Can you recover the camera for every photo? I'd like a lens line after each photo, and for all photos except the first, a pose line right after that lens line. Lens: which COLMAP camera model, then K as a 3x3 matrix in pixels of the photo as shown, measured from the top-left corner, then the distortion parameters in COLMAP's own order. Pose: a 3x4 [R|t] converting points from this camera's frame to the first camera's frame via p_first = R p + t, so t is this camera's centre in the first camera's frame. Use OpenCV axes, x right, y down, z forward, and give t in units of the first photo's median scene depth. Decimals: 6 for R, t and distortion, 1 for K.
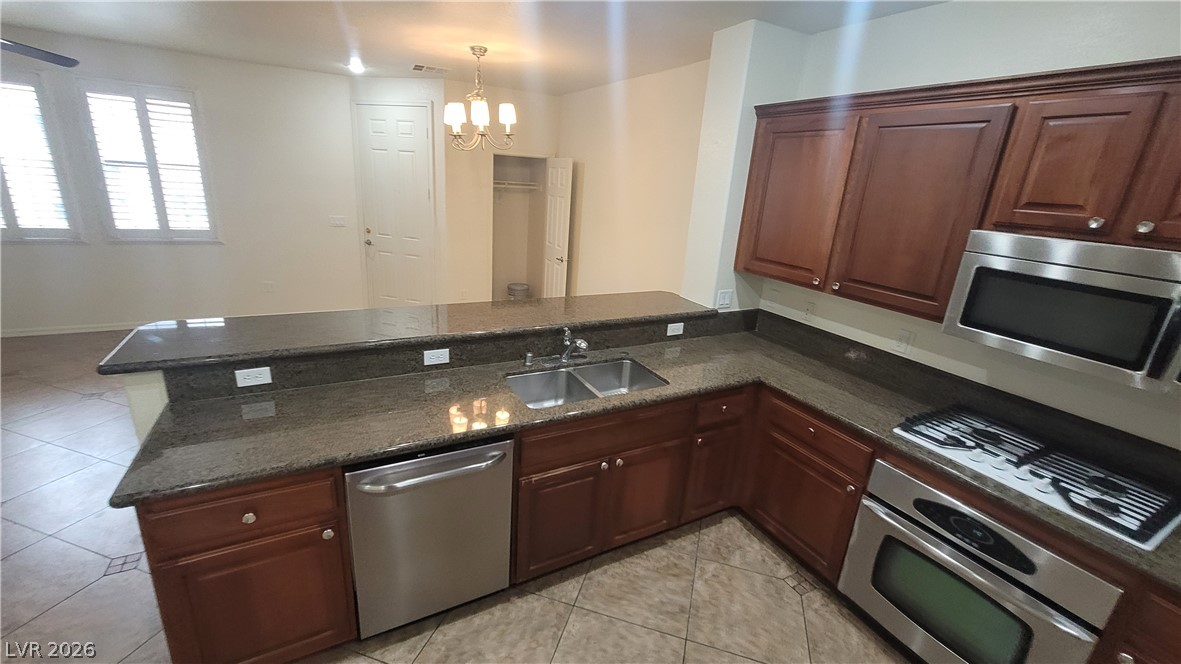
lens RADIAL K [[484.6, 0, 593.4], [0, 484.6, 327.4], [0, 0, 1]] dist [-0.006035, 0.002206]
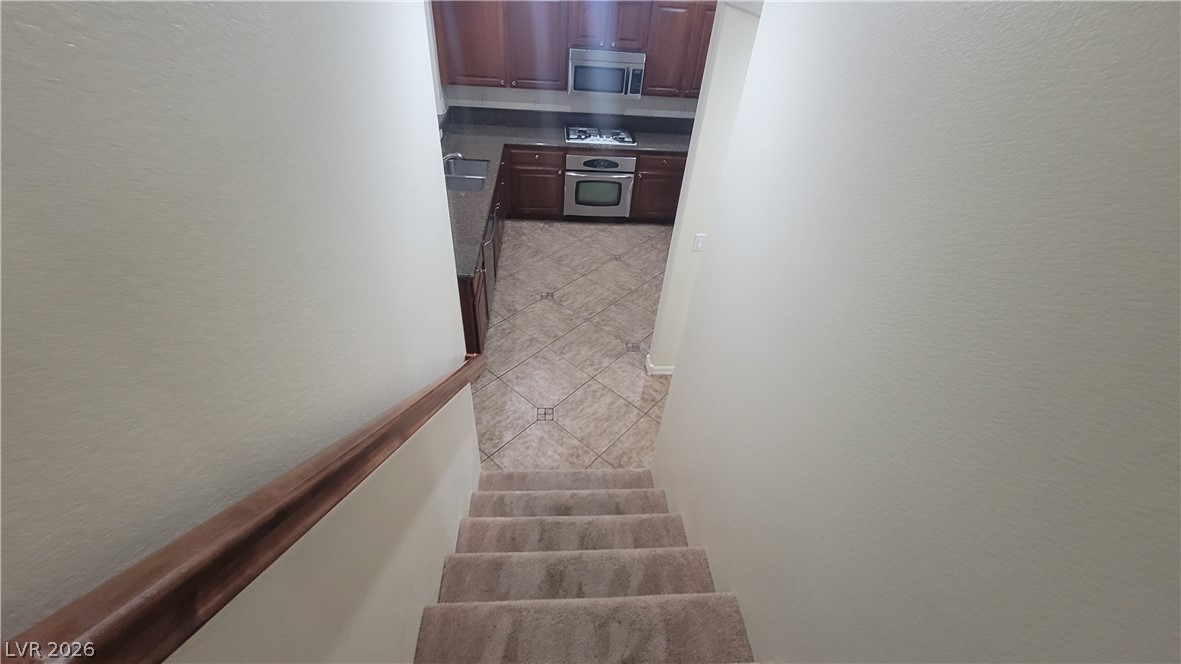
lens RADIAL K [[484.6, 0, 584.1], [0, 484.6, 335.0], [0, 0, 1]] dist [-0.006035, 0.002206]
pose [[0.430923, -0.604880, 0.669646, -1.645827], [0.232675, 0.791468, 0.565191, -0.394904], [-0.871876, -0.087744, 0.481803, -0.391008]]
